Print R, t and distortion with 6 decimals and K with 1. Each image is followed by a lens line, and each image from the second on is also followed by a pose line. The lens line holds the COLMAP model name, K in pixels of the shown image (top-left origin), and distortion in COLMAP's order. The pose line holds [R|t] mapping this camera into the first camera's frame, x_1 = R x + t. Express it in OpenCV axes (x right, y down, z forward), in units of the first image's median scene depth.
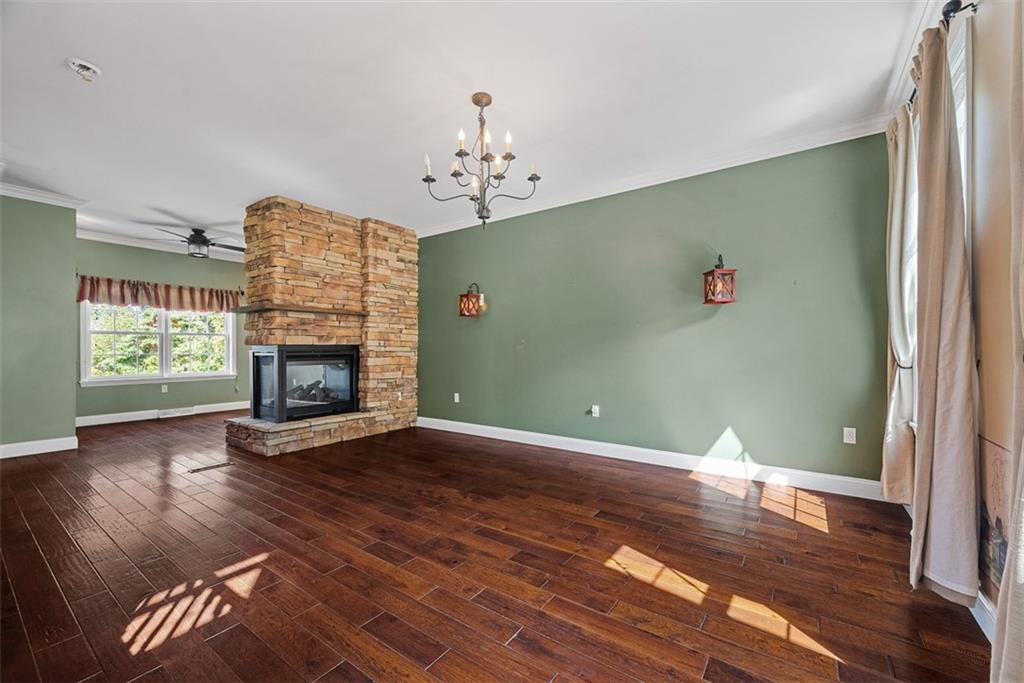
lens RADIAL K [[403.3, 0, 513.6], [0, 403.3, 341.5], [0, 0, 1]] dist [0.000686, 0.000595]
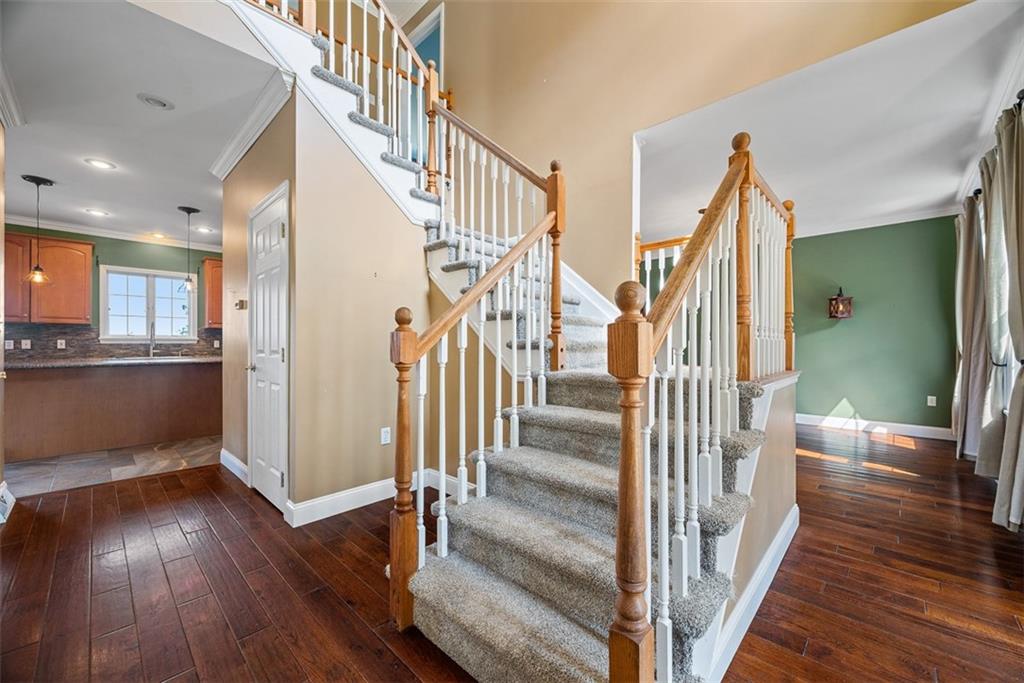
lens RADIAL K [[403.3, 0, 511.8], [0, 403.3, 343.8], [0, 0, 1]] dist [0.000686, 0.000595]
pose [[0.990750, -0.004238, -0.135634, -0.555902], [0.006480, 0.999849, 0.016099, -0.027880], [0.135545, -0.016829, 0.990628, -0.750926]]
